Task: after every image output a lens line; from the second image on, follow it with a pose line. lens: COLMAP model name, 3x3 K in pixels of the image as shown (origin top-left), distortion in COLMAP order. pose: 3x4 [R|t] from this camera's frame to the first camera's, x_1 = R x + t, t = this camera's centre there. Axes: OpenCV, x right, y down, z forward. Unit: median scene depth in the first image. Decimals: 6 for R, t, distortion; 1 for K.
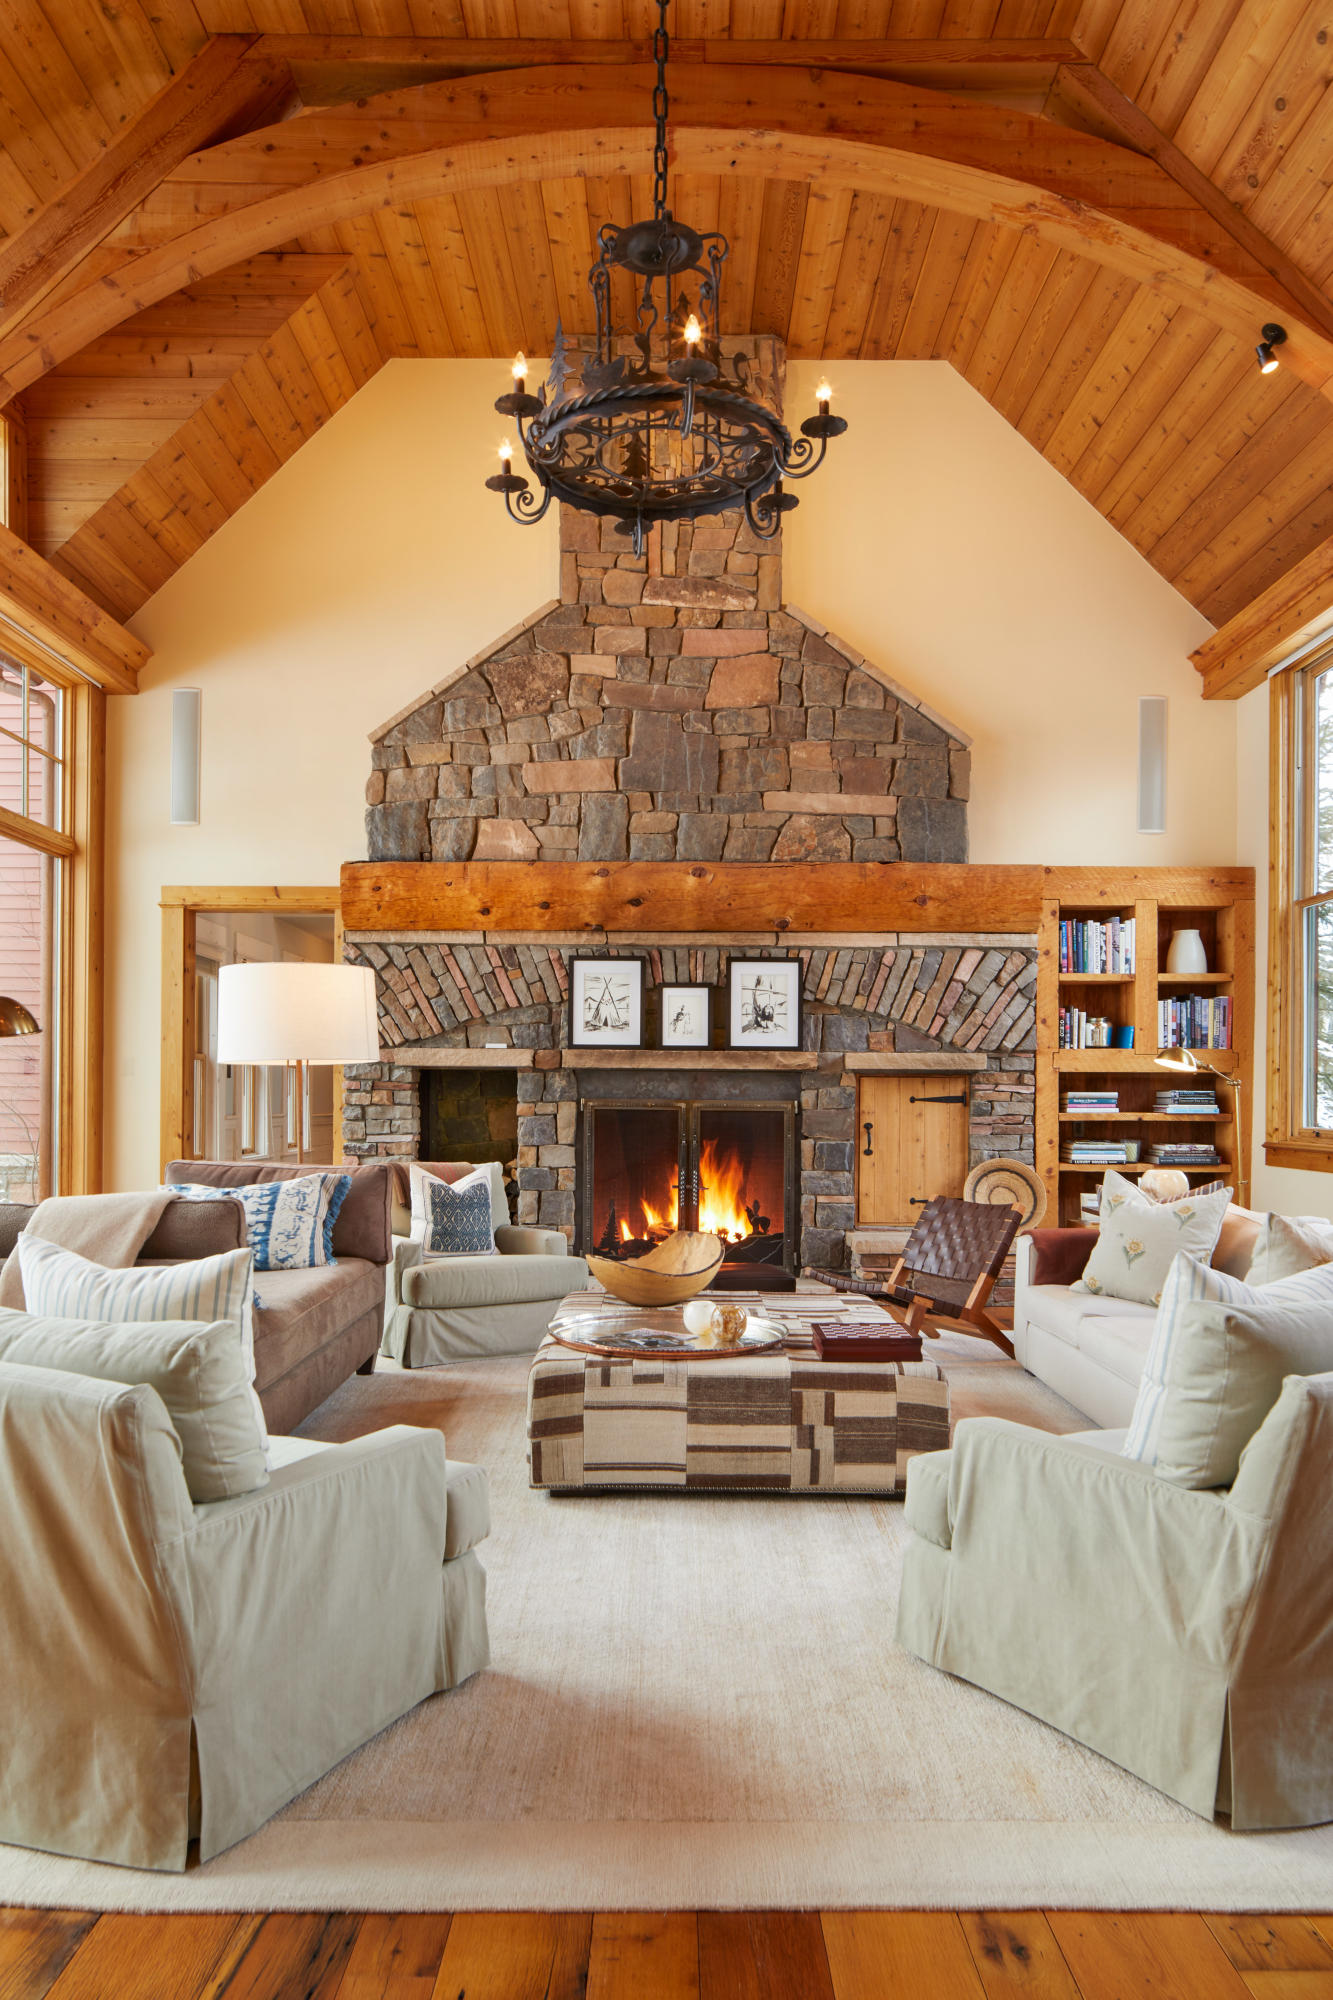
lens RADIAL K [[1362.6, 0, 727.4], [0, 1362.6, 1088.6], [0, 0, 1]] dist [-0.006935, -0.000368]
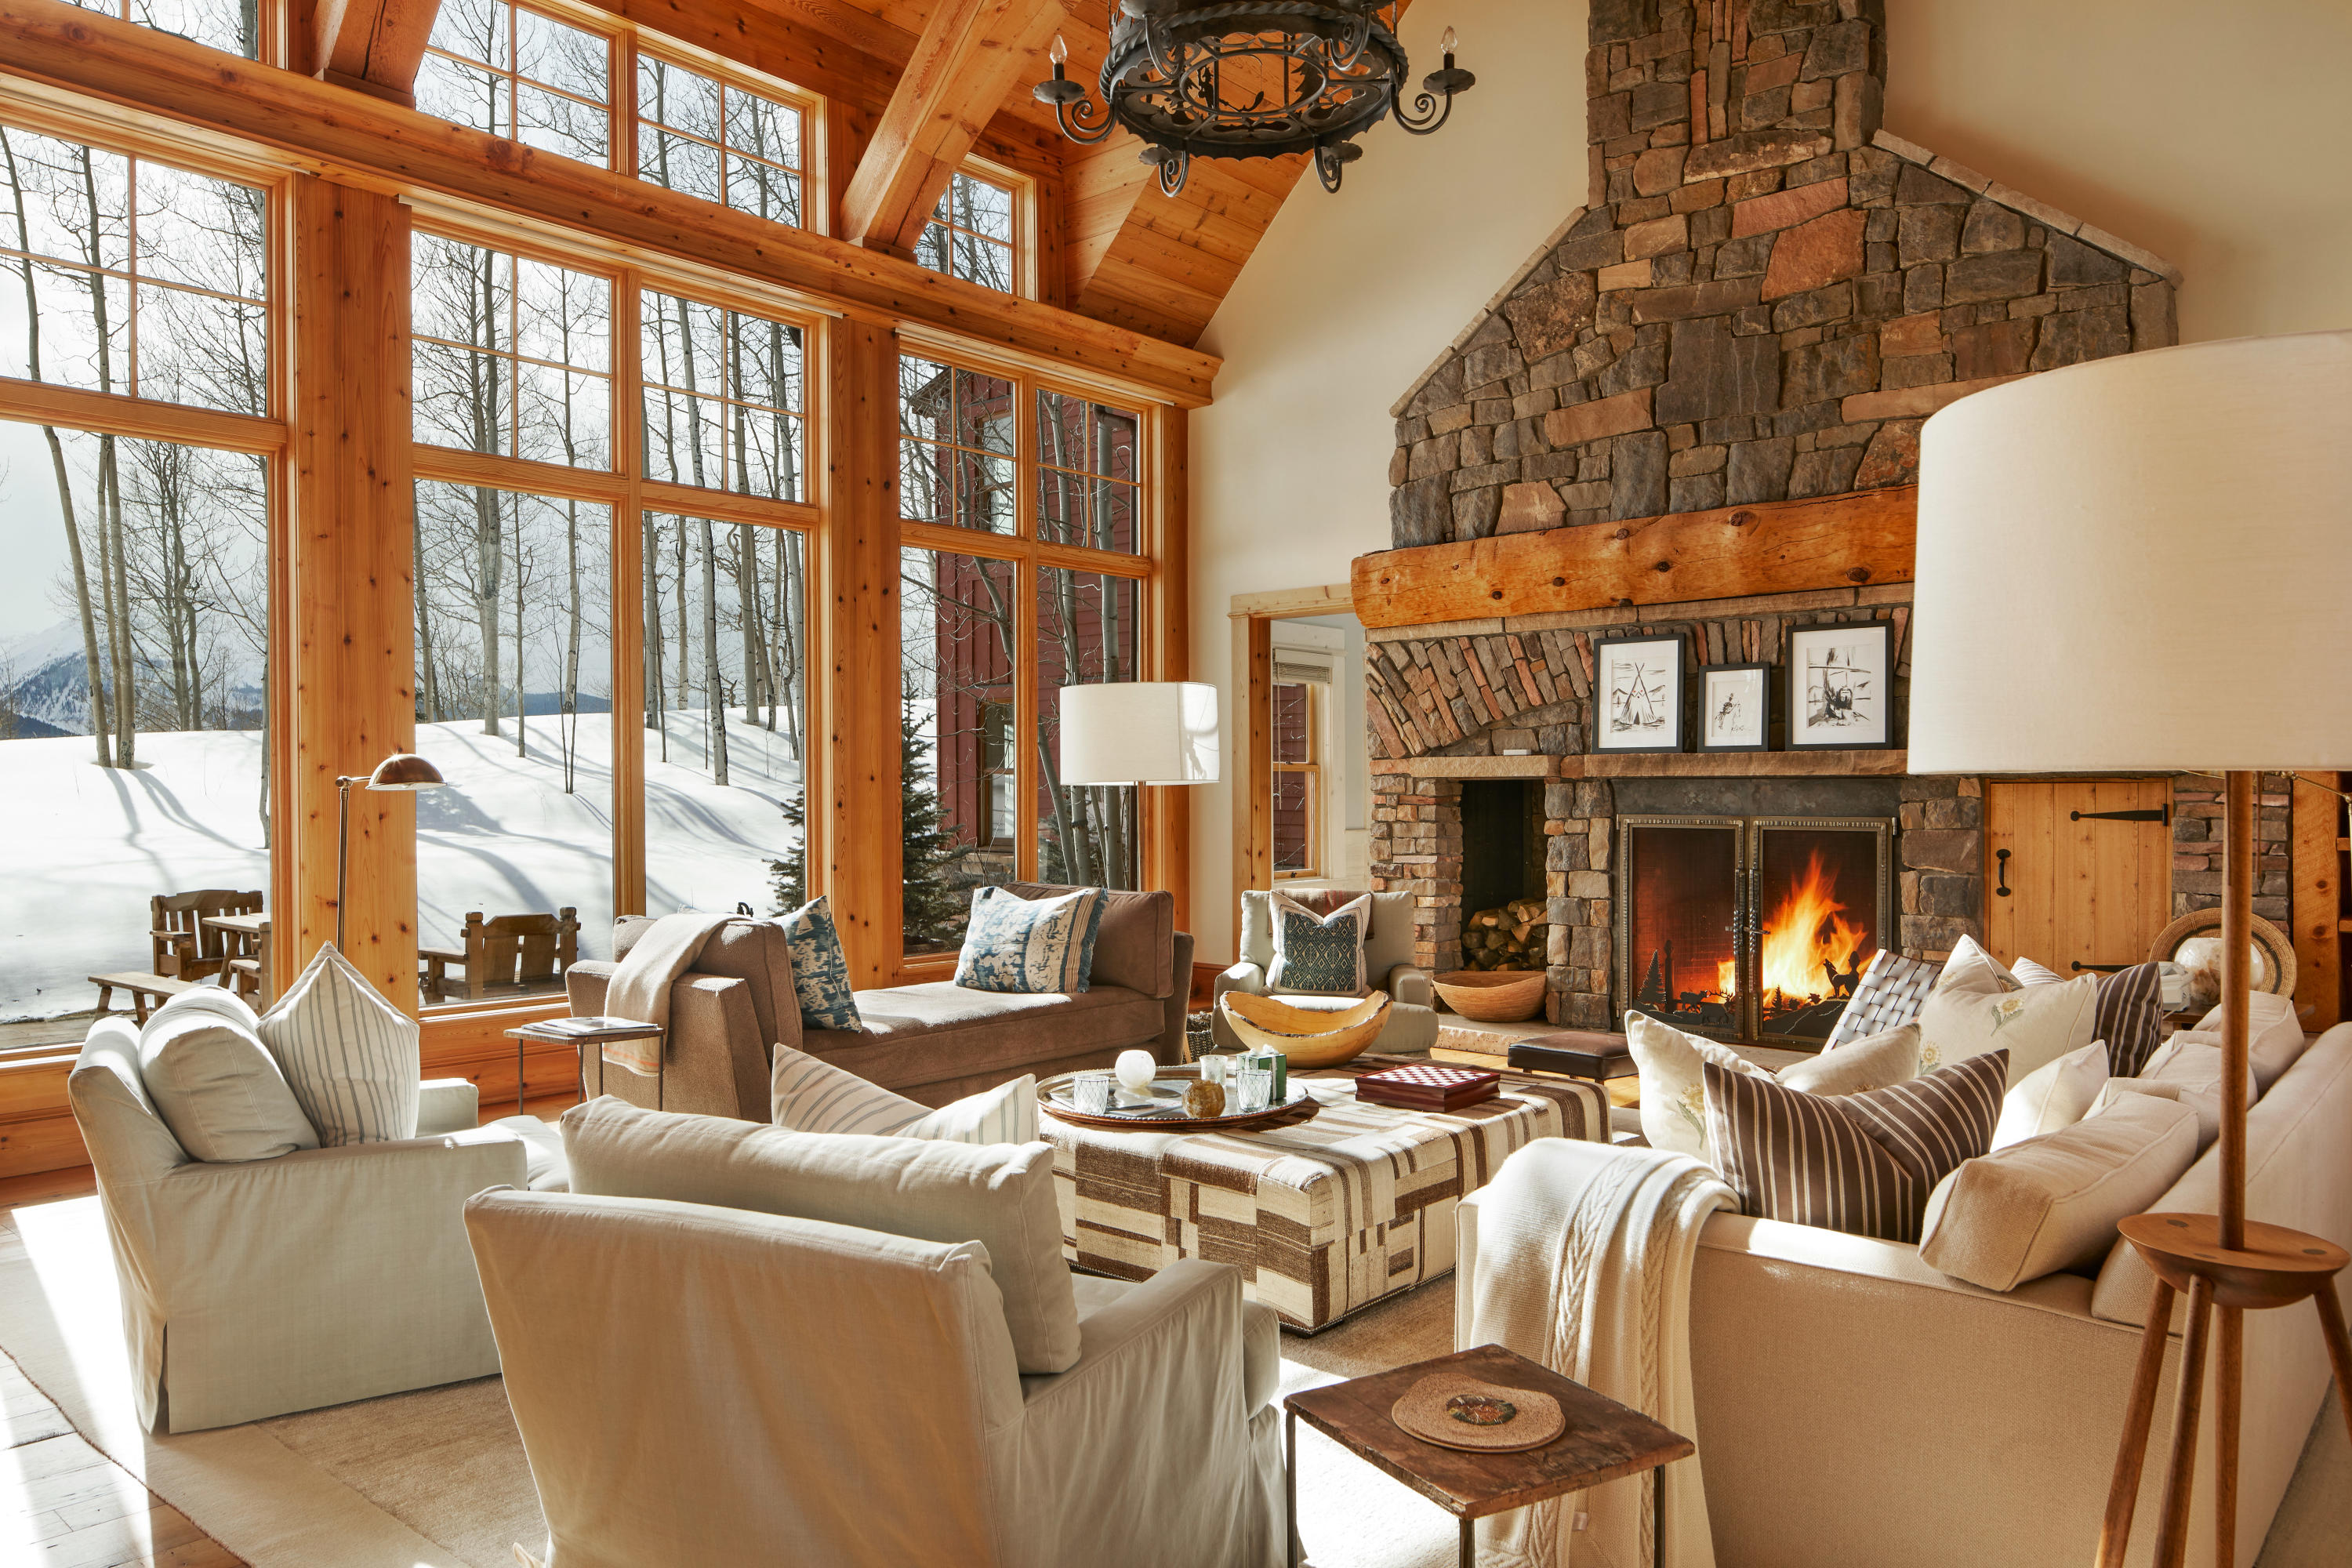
lens RADIAL K [[1602.4, 0, 1177.1], [0, 1602.4, 789.5], [0, 0, 1]] dist [-0.006935, -0.000368]
pose [[0.752440, -0.010373, -0.658579, 0.323925], [0.011758, 0.999928, -0.002315, -0.008339], [0.658556, -0.006002, 0.752508, 0.111722]]
